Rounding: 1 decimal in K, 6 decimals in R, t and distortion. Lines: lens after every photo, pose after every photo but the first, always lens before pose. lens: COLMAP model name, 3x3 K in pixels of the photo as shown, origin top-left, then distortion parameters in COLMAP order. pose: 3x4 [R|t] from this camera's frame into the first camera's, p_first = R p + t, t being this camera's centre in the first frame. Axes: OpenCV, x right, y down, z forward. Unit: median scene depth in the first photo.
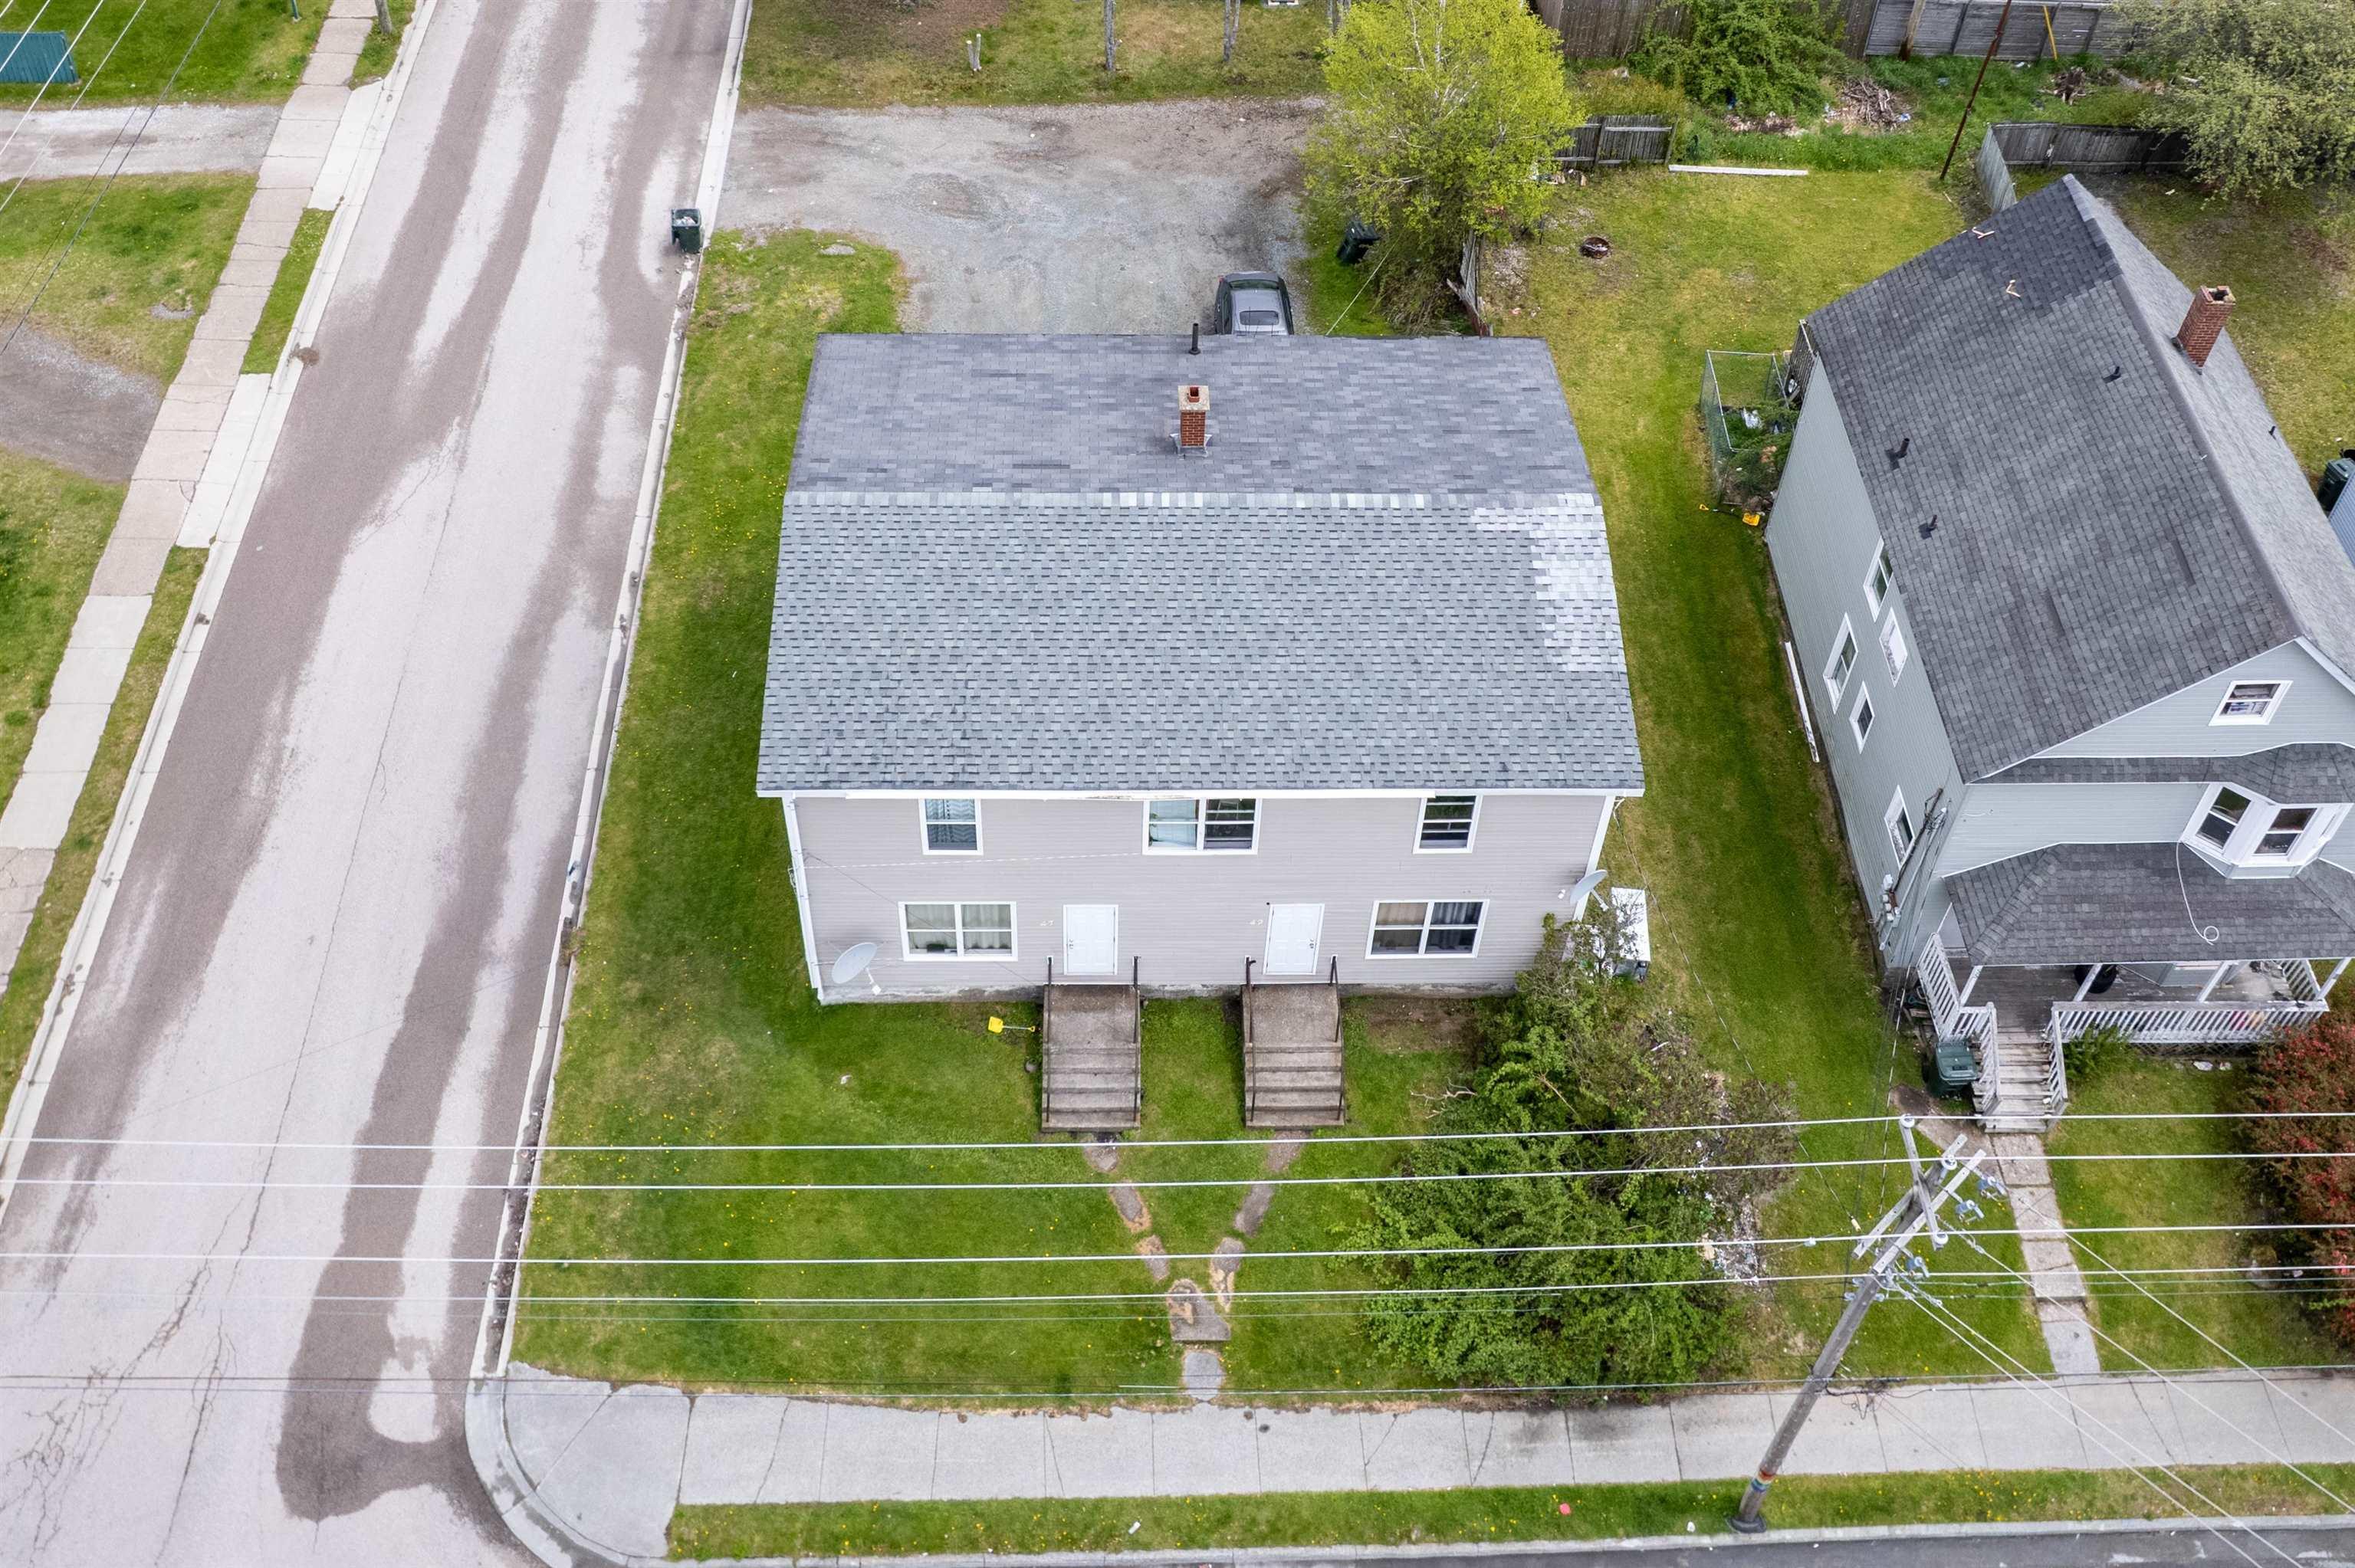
lens RADIAL K [[2224.9, 0, 1177.1], [0, 2224.9, 506.2], [0, 0, 1]] dist [-0.040530, 0.000000]
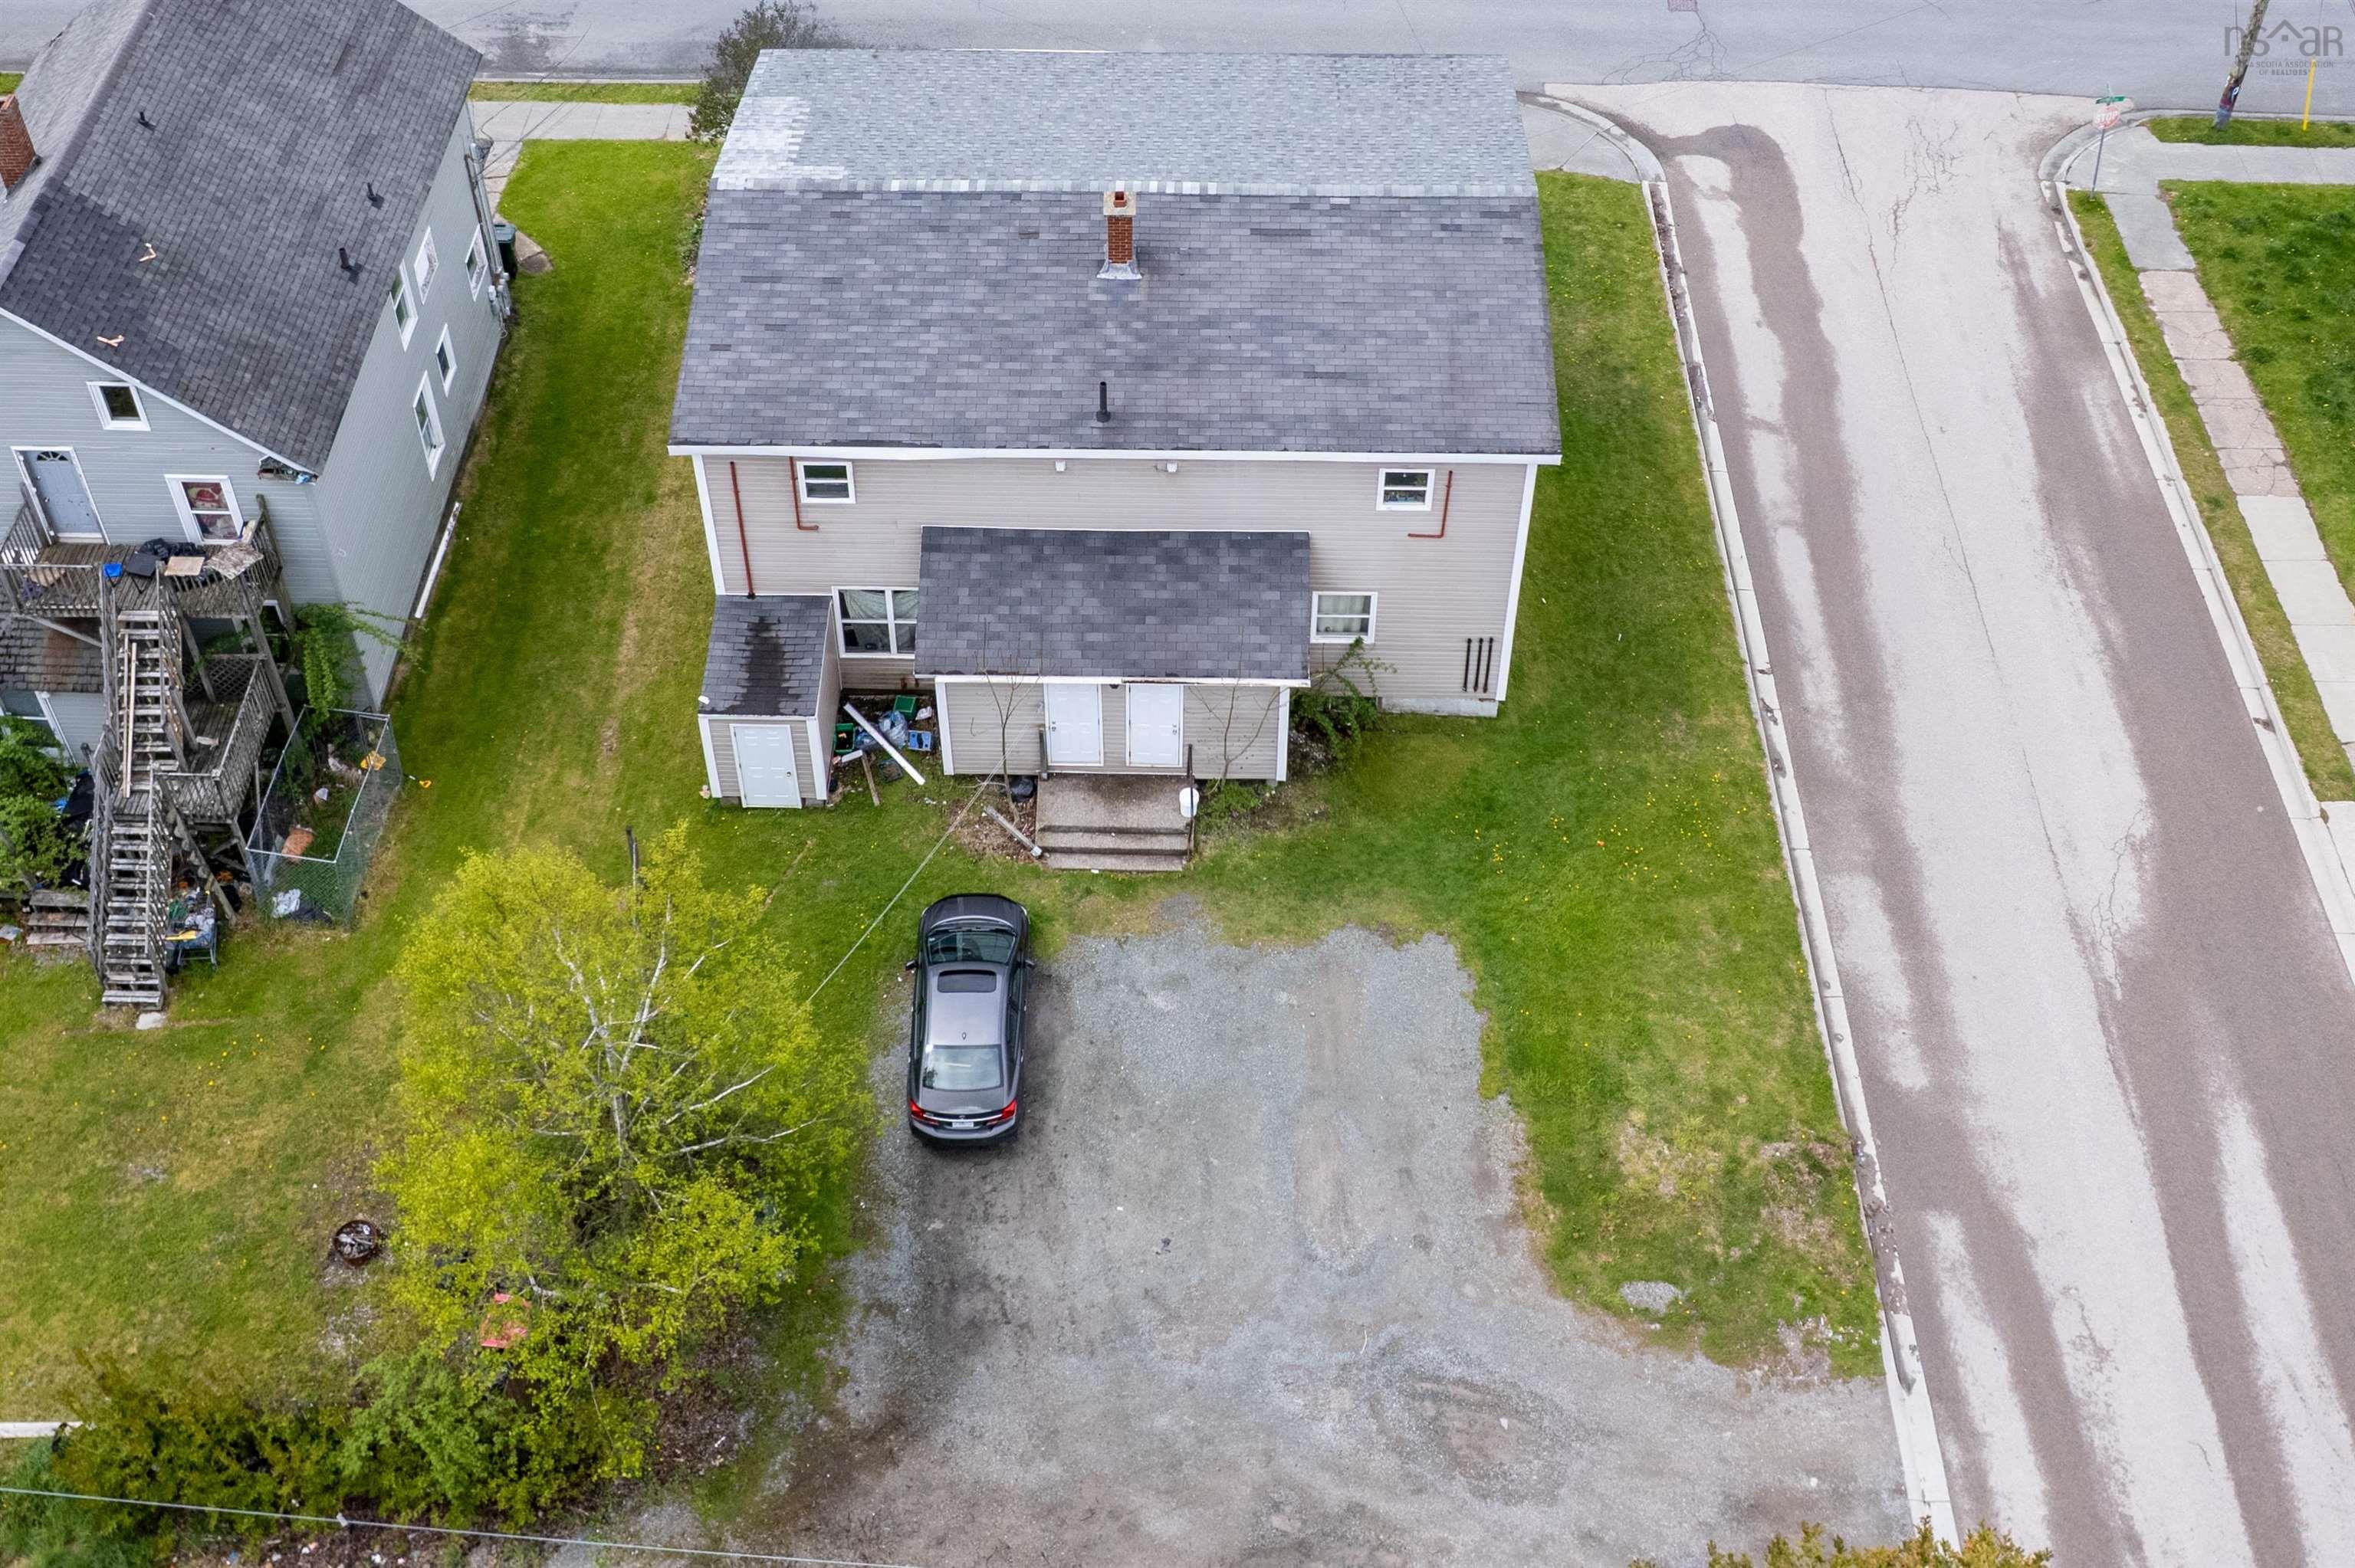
lens RADIAL K [[2586.5, 0, 1149.7], [0, 2586.5, 446.9], [0, 0, 1]] dist [-0.042270, 0.000000]
pose [[-0.998411, -0.054491, 0.014372, -0.025049], [0.012489, 0.034756, 0.999318, -1.095150], [-0.054953, 0.997909, -0.034020, 1.103636]]
